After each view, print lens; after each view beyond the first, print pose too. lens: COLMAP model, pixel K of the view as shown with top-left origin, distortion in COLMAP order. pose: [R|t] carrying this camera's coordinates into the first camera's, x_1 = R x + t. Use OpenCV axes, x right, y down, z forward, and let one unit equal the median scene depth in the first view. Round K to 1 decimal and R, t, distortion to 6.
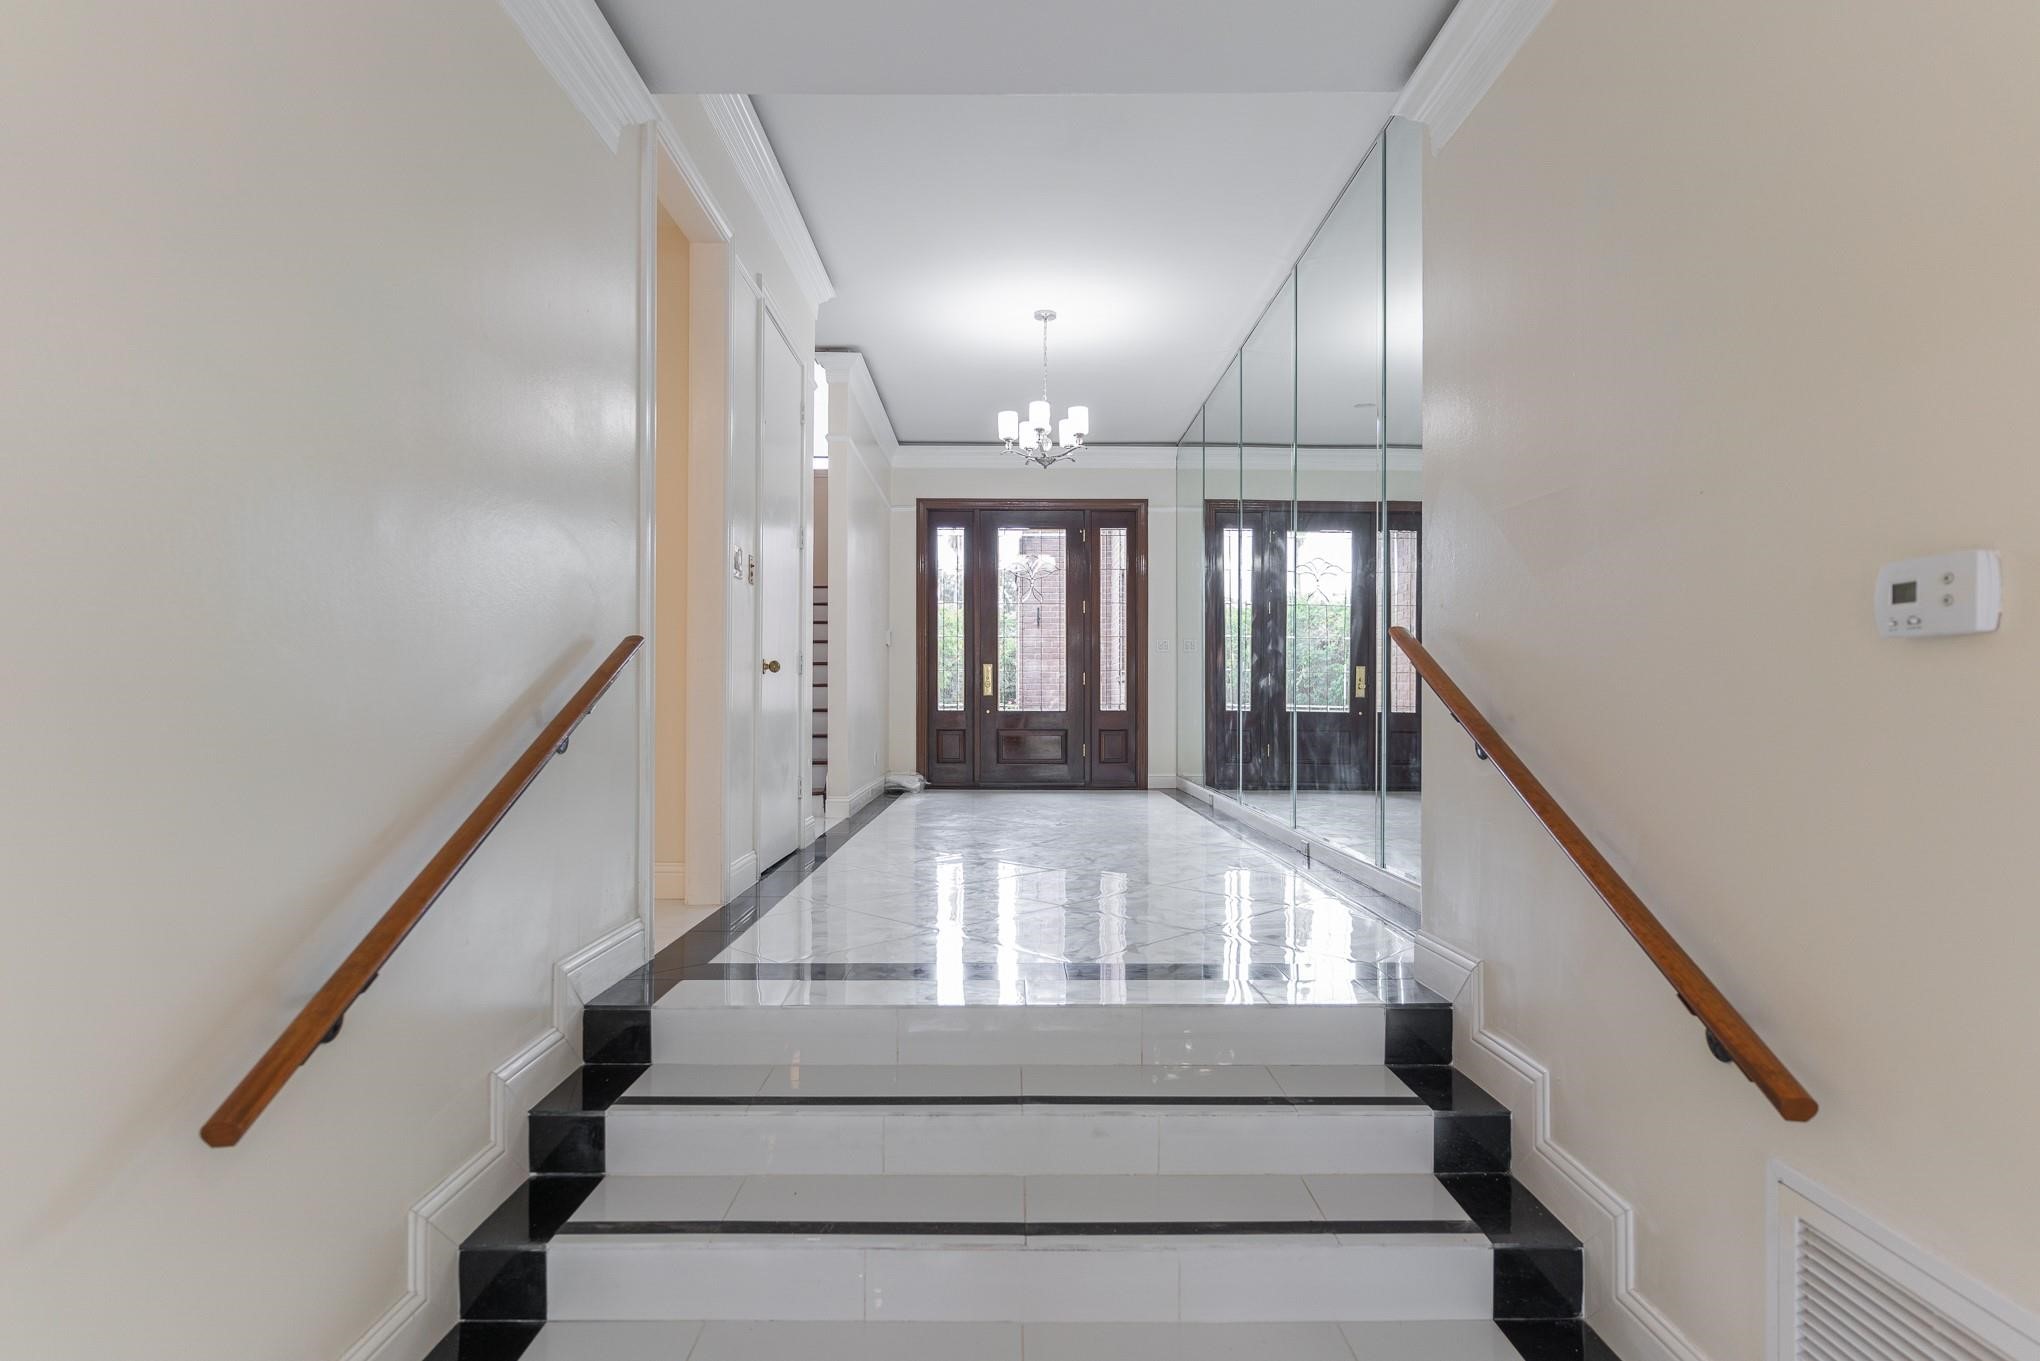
lens RADIAL K [[745.3, 0, 1032.4], [0, 745.3, 698.5], [0, 0, 1]] dist [-0.003130, -0.000025]
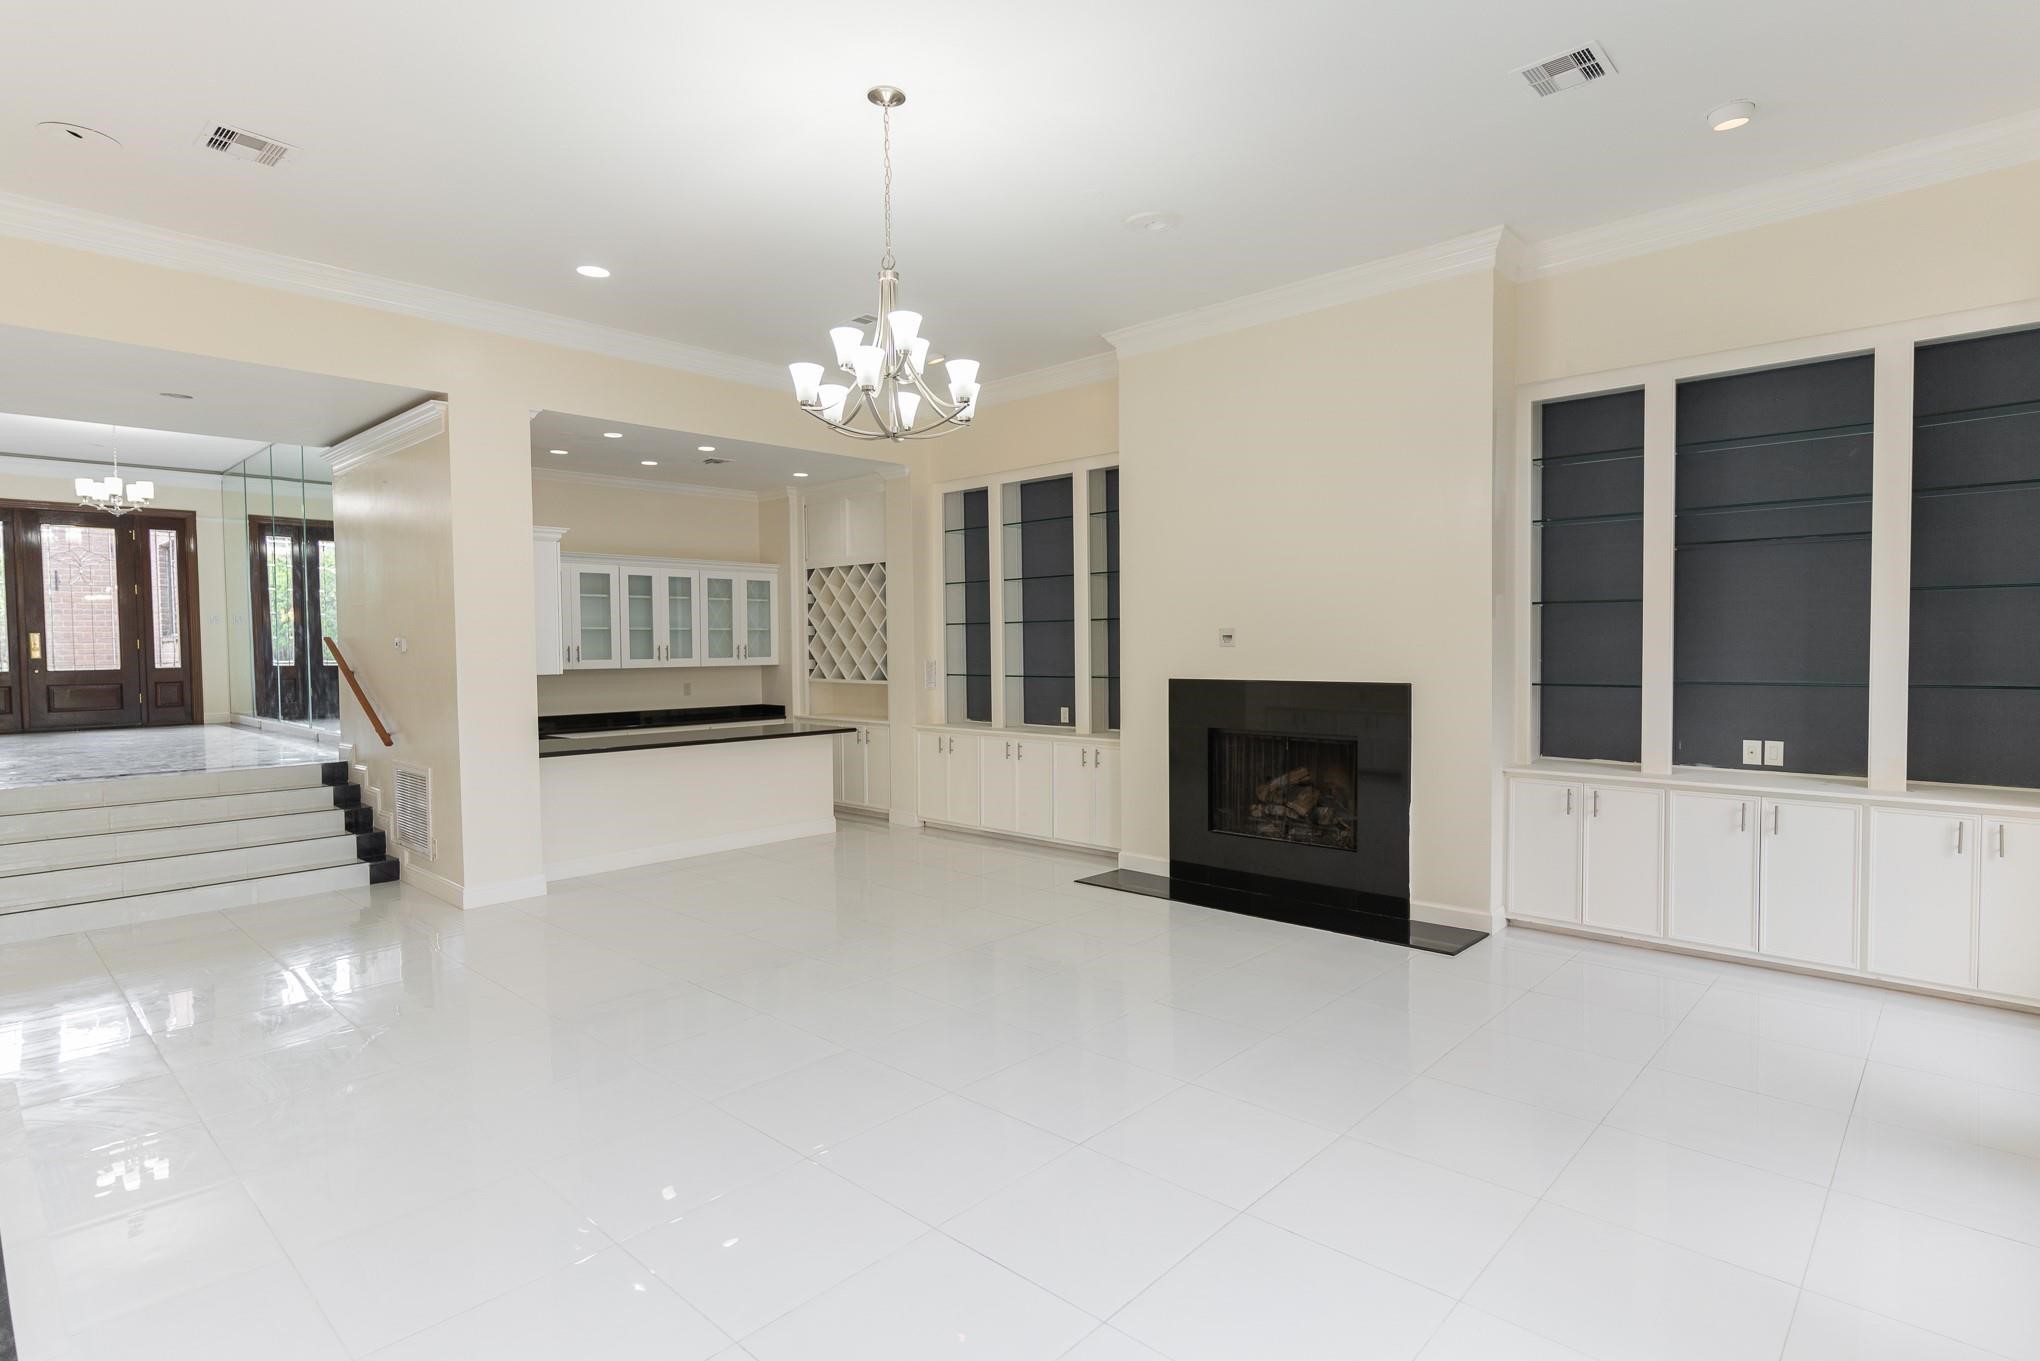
lens RADIAL K [[957.1, 0, 1002.8], [0, 957.1, 668.1], [0, 0, 1]] dist [-0.000037, 0.000690]
pose [[0.645032, -0.033468, 0.763422, -0.239282], [0.012673, 0.999372, 0.033105, -0.020846], [-0.764050, -0.011679, 0.645051, -1.260465]]
